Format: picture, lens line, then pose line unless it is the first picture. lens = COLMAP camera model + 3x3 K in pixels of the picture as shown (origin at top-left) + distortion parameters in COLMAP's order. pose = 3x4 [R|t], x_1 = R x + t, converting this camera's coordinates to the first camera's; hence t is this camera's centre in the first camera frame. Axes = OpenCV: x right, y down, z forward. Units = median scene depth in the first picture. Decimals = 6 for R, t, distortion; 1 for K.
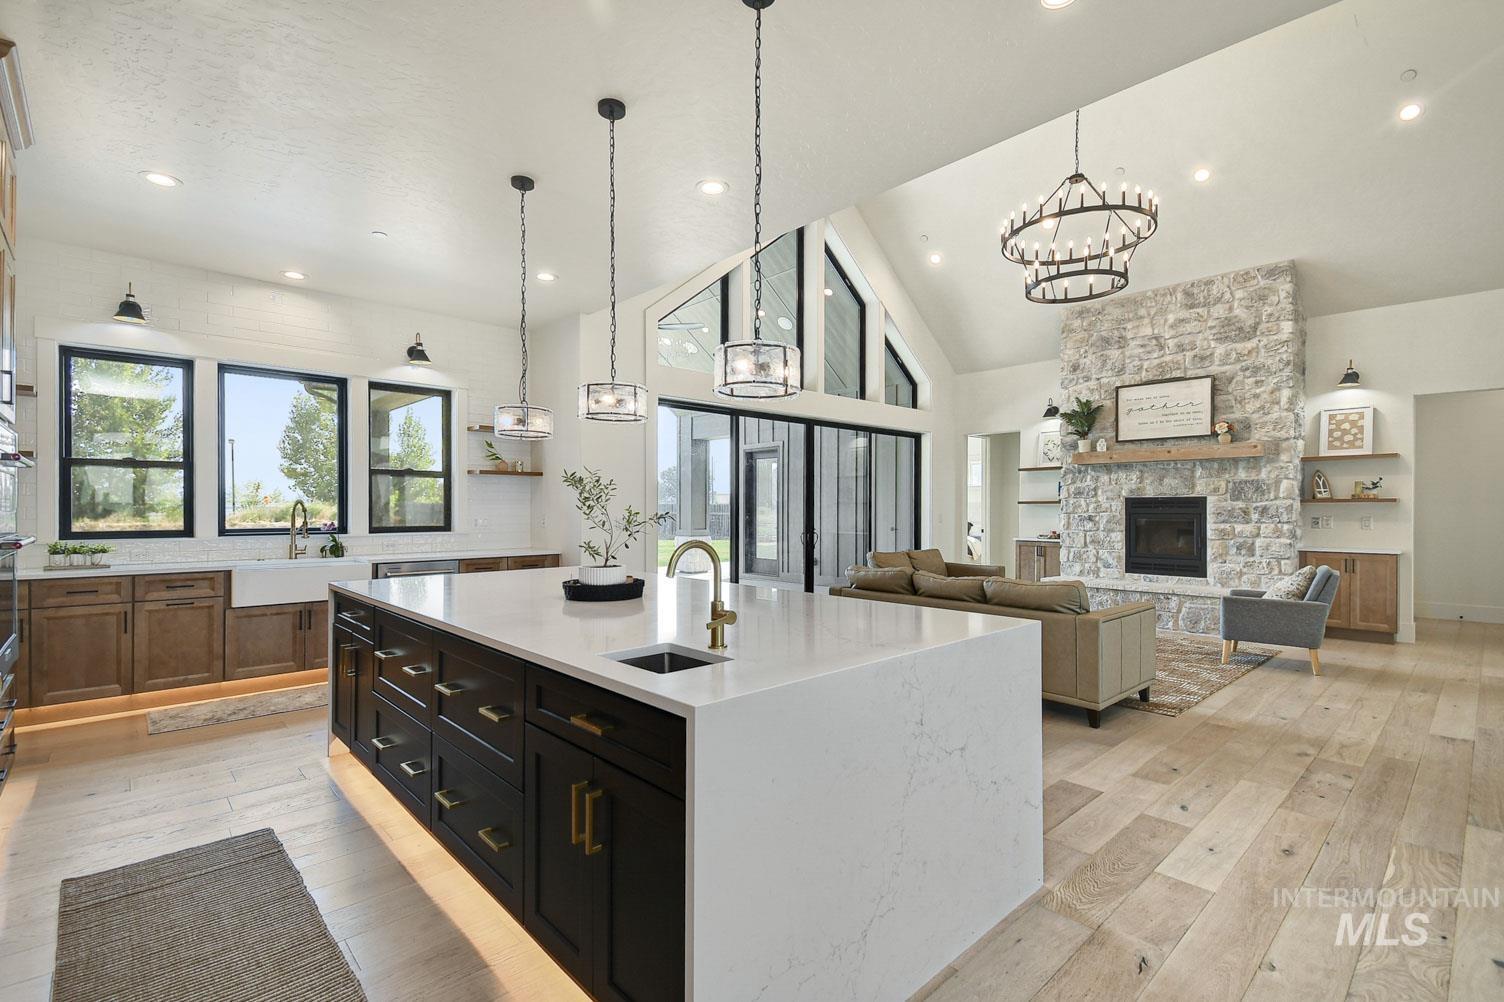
lens RADIAL K [[676.4, 0, 685.4], [0, 676.4, 515.0], [0, 0, 1]] dist [0.002334, -0.012184]
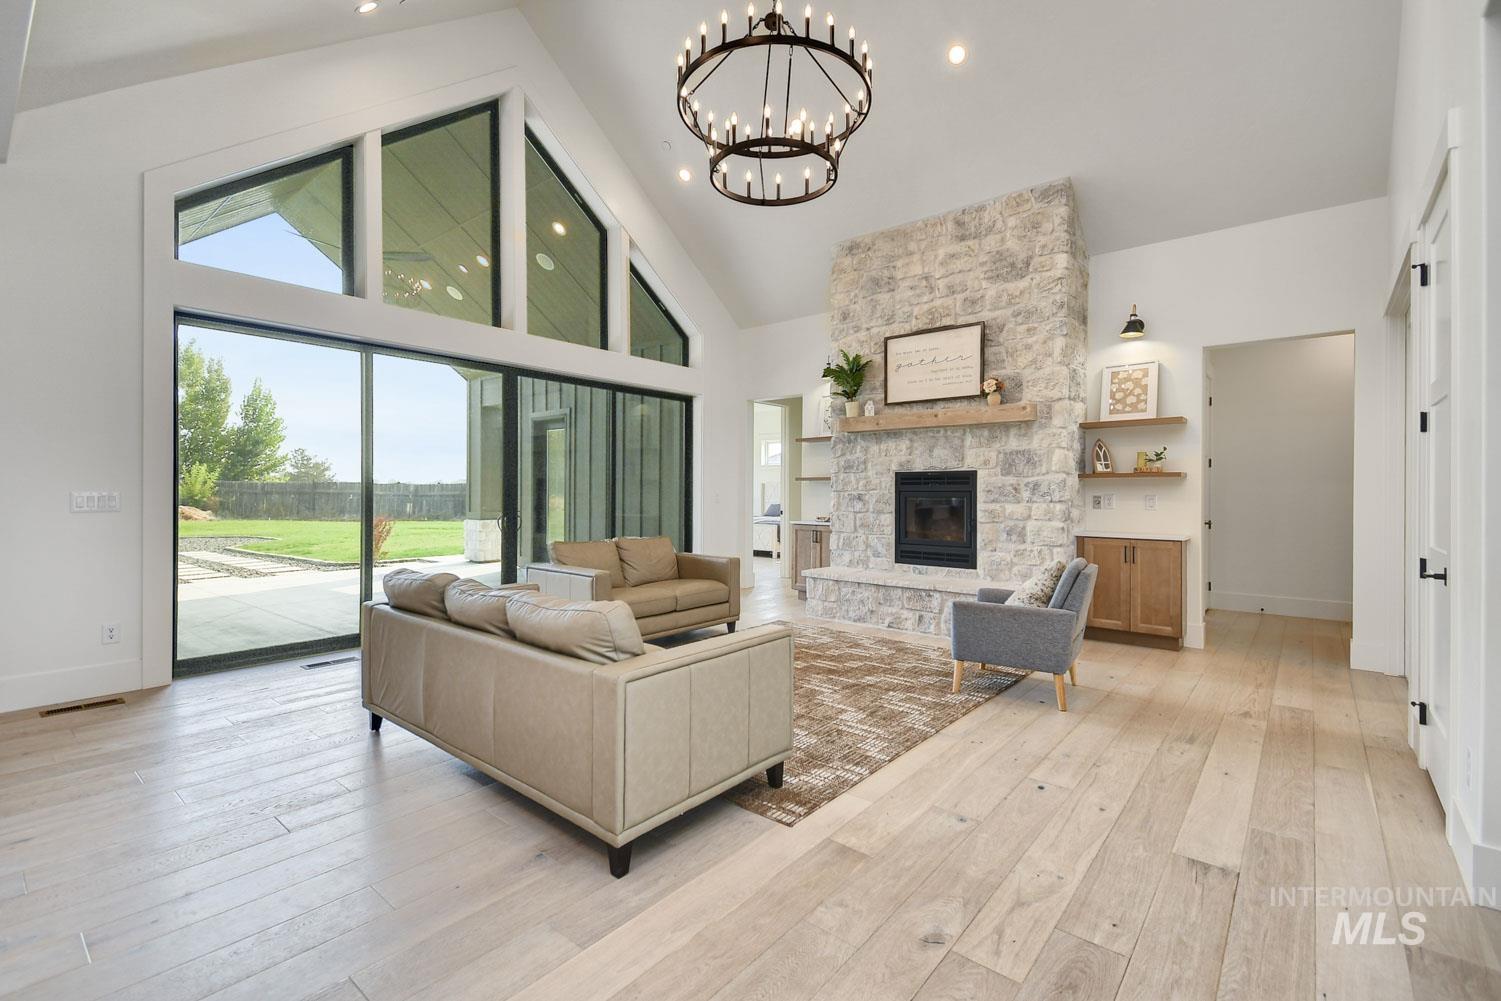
lens RADIAL K [[675.1, 0, 689.9], [0, 675.1, 498.0], [0, 0, 1]] dist [0.002334, -0.012184]
pose [[0.989444, 0.002220, 0.144899, 0.317505], [-0.002545, 0.999995, 0.002059, 0.005541], [-0.144893, -0.002406, 0.989444, 0.245139]]
